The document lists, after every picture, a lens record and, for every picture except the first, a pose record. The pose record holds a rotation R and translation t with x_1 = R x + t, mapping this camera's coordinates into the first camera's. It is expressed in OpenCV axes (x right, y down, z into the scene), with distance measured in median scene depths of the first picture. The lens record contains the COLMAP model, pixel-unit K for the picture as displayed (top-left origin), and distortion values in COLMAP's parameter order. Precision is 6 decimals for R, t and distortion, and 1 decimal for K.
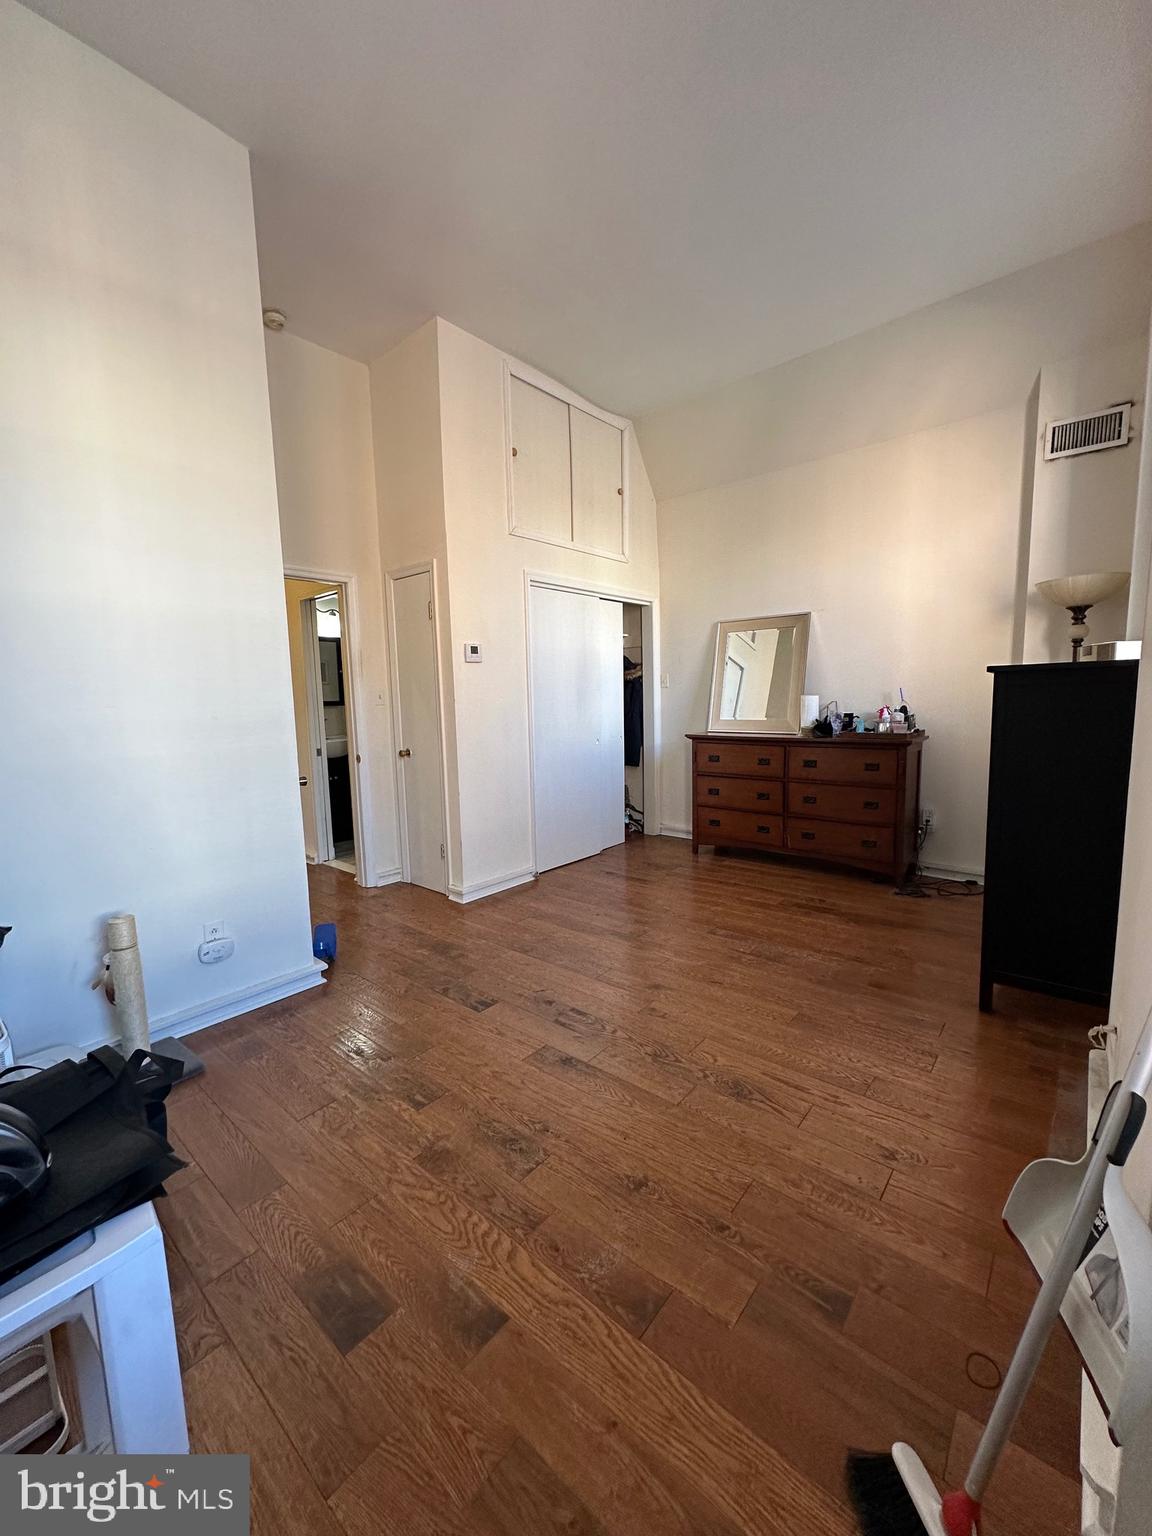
lens RADIAL K [[608.1, 0, 574.9], [0, 608.1, 768.7], [0, 0, 1]] dist [-0.001513, 0.000529]
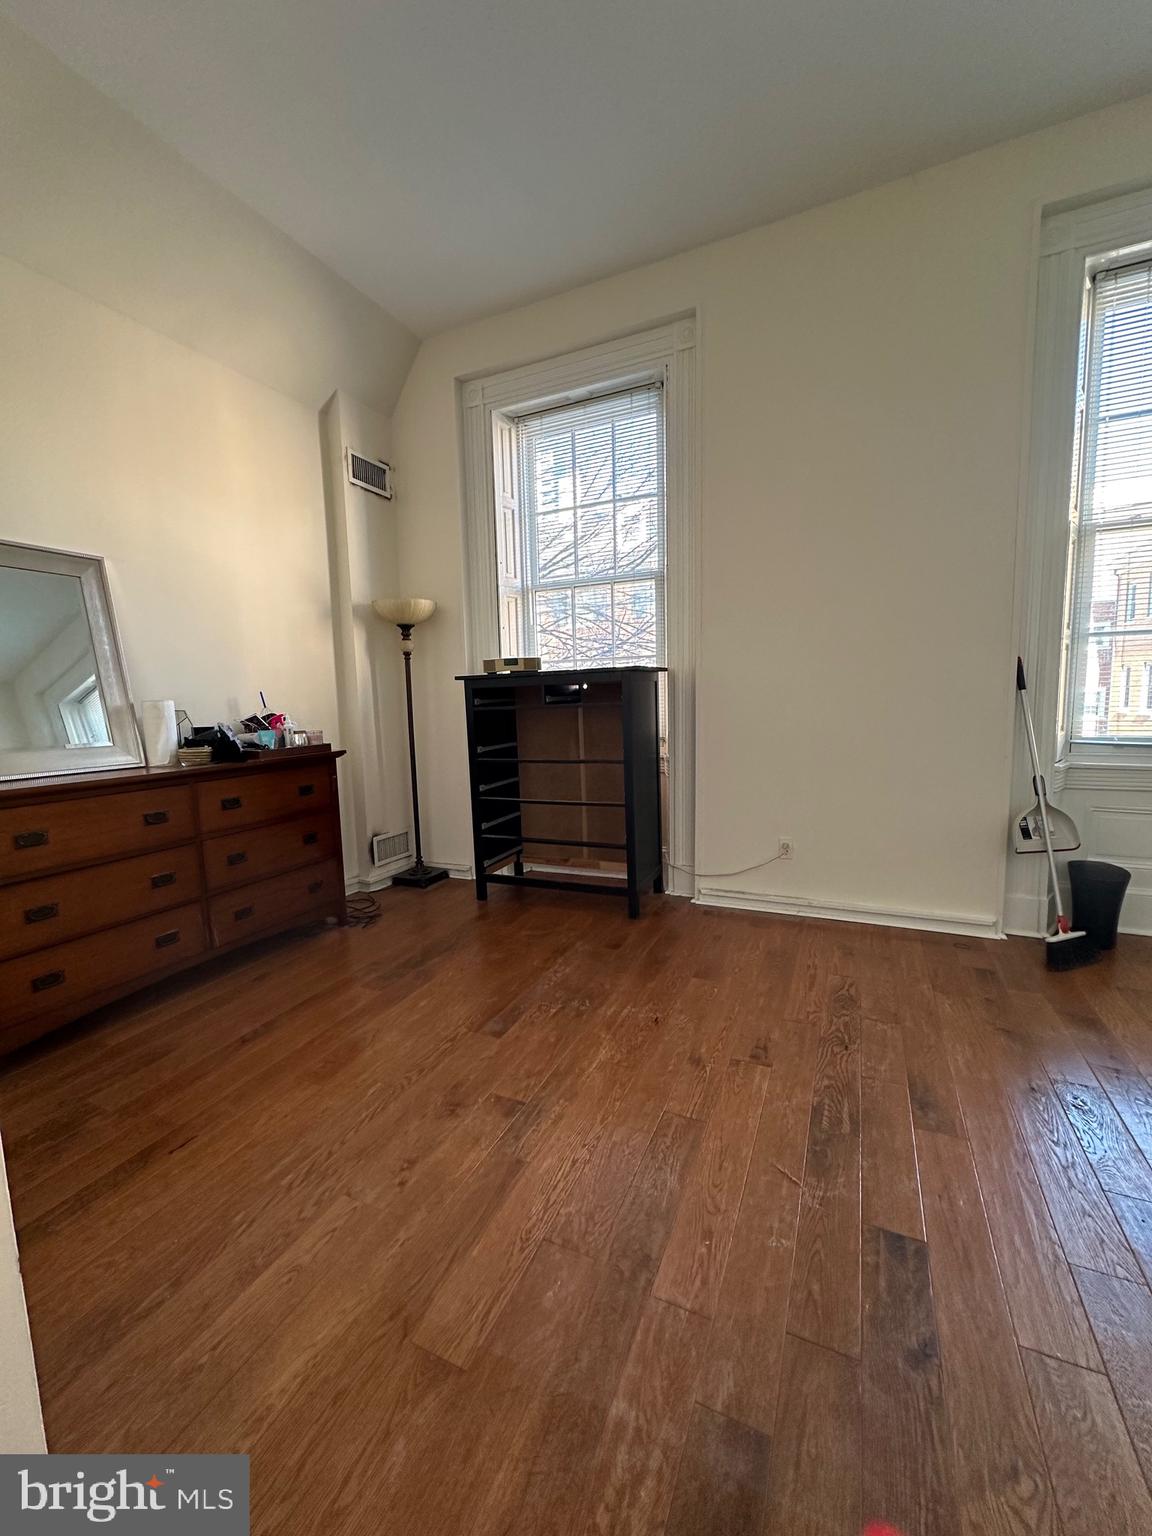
lens RADIAL K [[608.1, 0, 576.5], [0, 608.1, 769.5], [0, 0, 1]] dist [-0.001513, 0.000529]
pose [[-0.268407, -0.080979, 0.959896, -0.420533], [0.151302, 0.980549, 0.125029, -0.088712], [-0.951349, 0.178793, -0.250933, 1.029863]]
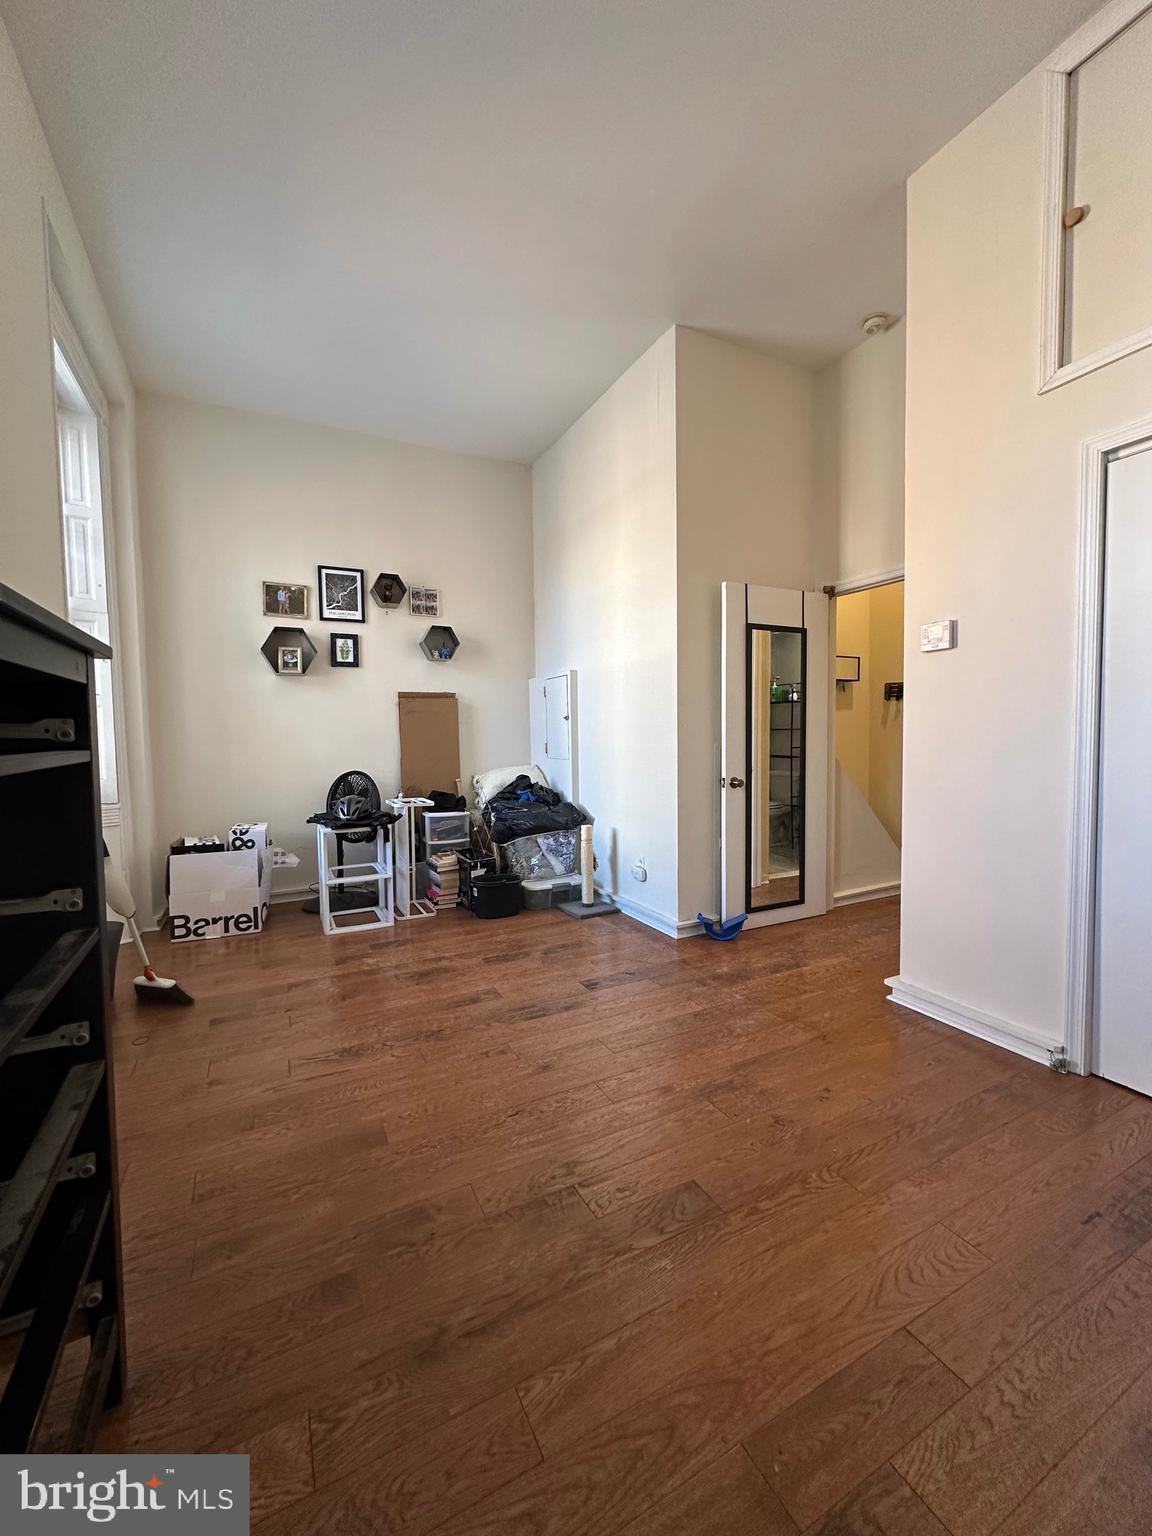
lens RADIAL K [[608.1, 0, 577.1], [0, 608.1, 765.3], [0, 0, 1]] dist [-0.001513, 0.000529]
pose [[-0.374796, 0.077108, -0.923895, 0.680468], [-0.088067, 0.989068, 0.118274, -0.113481], [0.922915, 0.125693, -0.363908, 1.046063]]
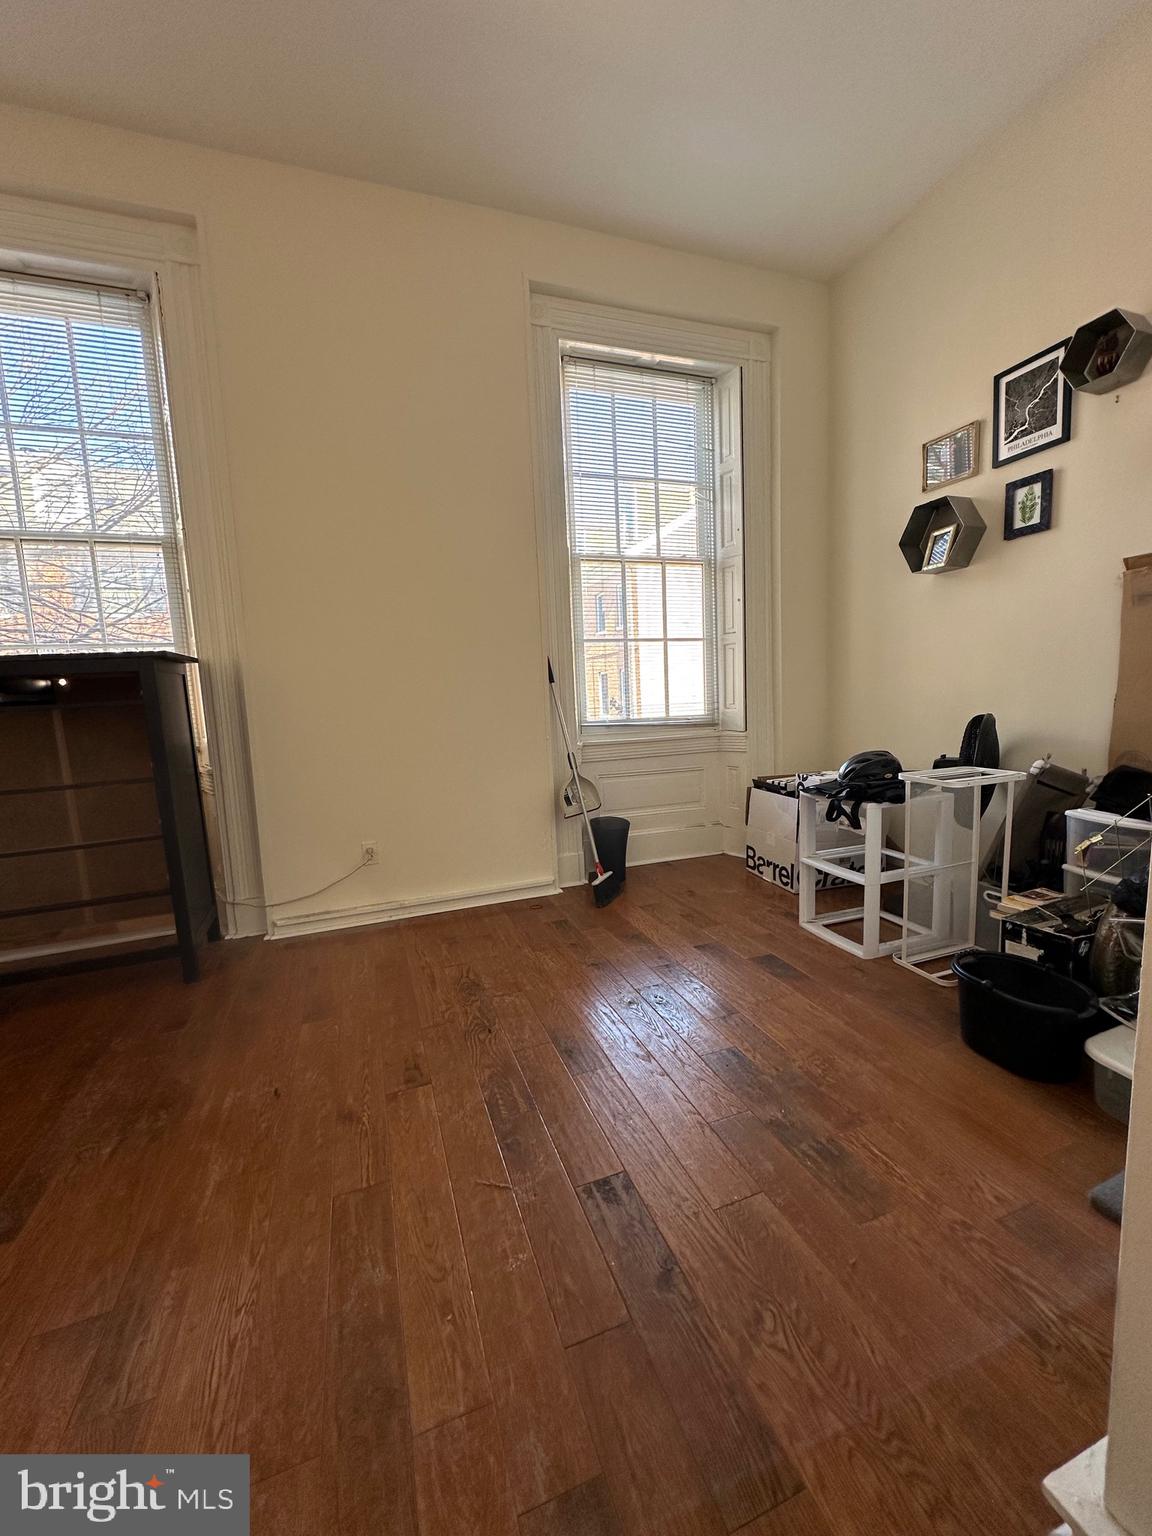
lens RADIAL K [[608.1, 0, 576.6], [0, 608.1, 767.4], [0, 0, 1]] dist [-0.001513, 0.000529]
pose [[-0.866912, 0.002956, 0.498452, -0.308998], [0.126118, 0.968746, 0.213601, -0.073436], [-0.482242, 0.248037, -0.840191, 1.075479]]
